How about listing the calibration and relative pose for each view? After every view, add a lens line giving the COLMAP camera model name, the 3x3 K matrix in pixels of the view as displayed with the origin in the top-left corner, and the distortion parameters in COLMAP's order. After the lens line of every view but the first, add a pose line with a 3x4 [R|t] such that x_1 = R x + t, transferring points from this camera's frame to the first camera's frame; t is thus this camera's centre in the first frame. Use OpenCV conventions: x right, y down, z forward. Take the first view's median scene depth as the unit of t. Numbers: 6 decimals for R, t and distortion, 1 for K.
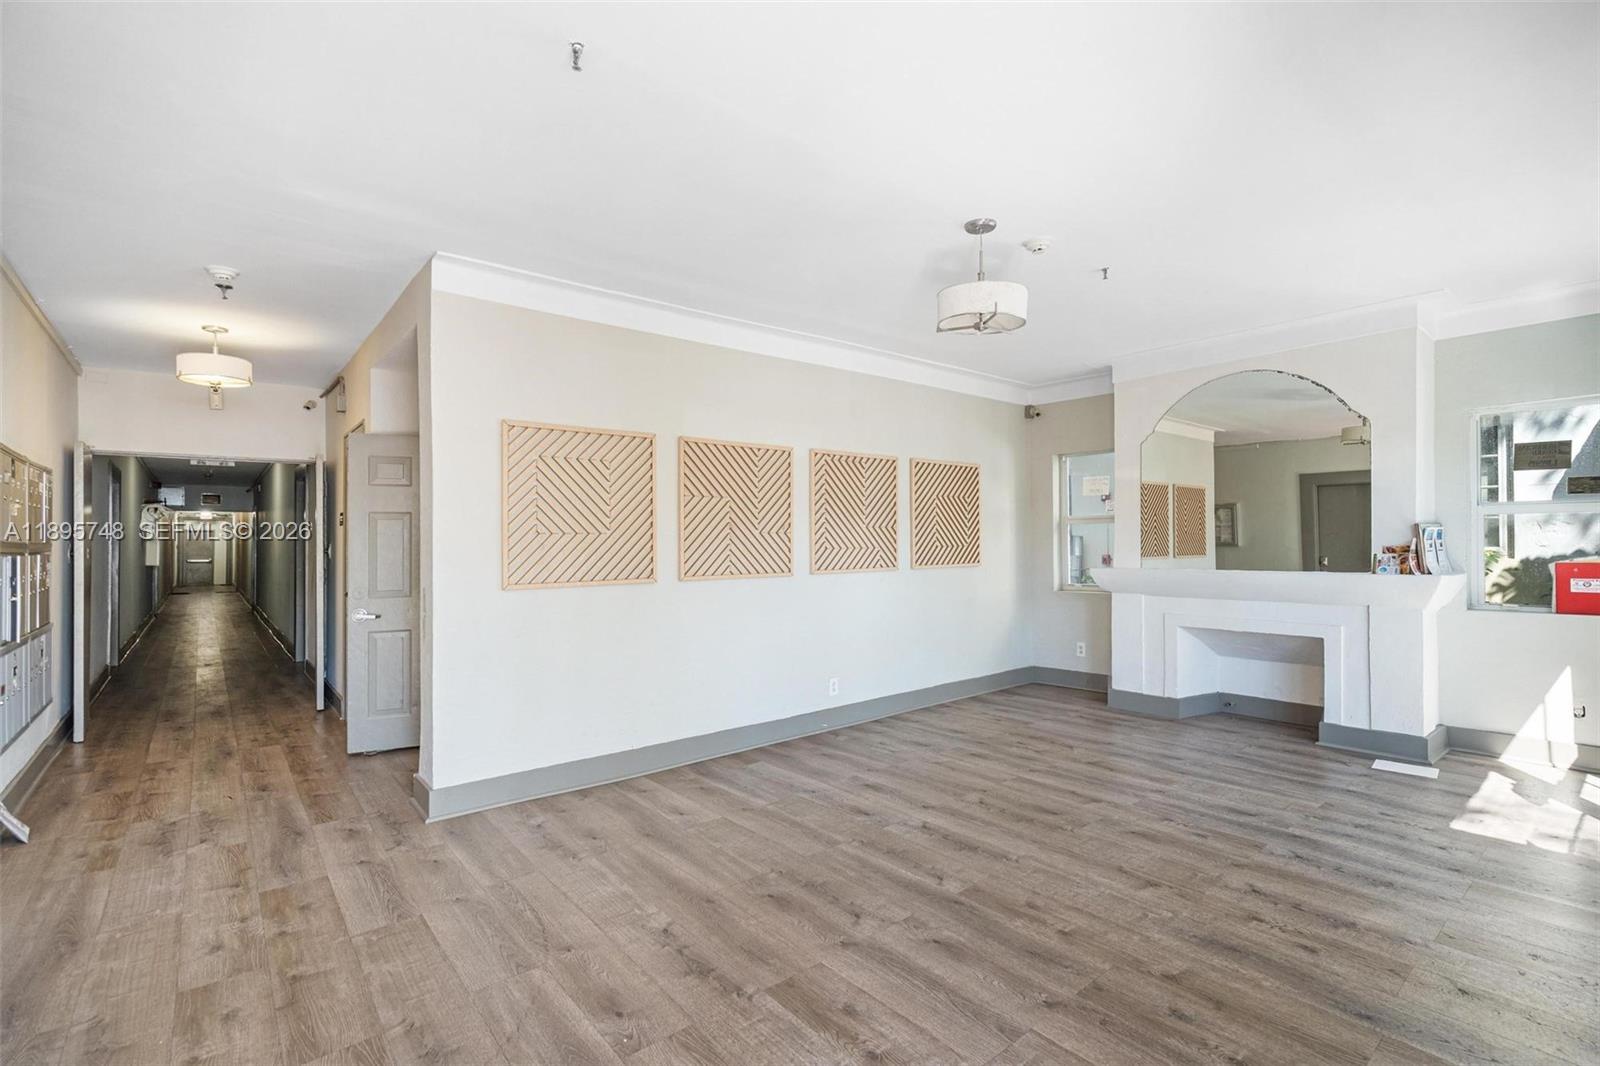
lens RADIAL K [[733.4, 0, 810.2], [0, 733.4, 533.2], [0, 0, 1]] dist [-0.004214, 0.000275]
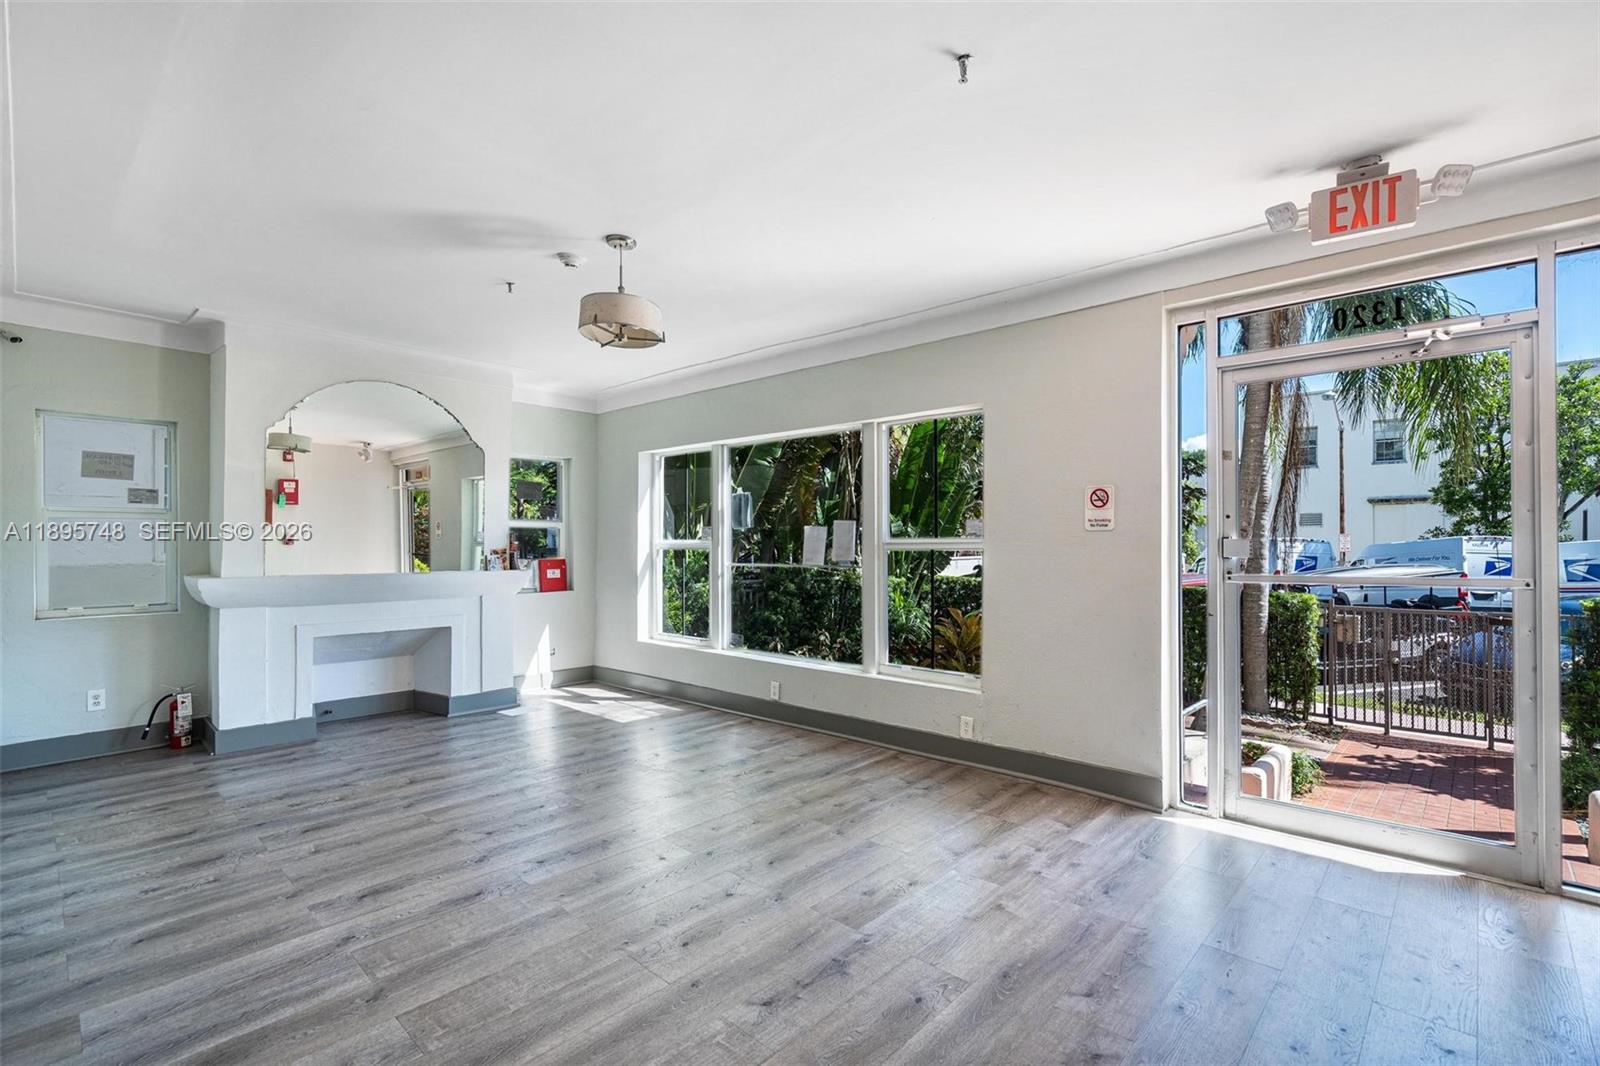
lens RADIAL K [[733.4, 0, 809.0], [0, 733.4, 543.9], [0, 0, 1]] dist [-0.004214, 0.000275]
pose [[-0.134382, 0.009534, 0.990884, -0.491462], [-0.012055, 0.999864, -0.011255, 0.012877], [-0.990856, -0.013457, -0.134249, 0.506334]]
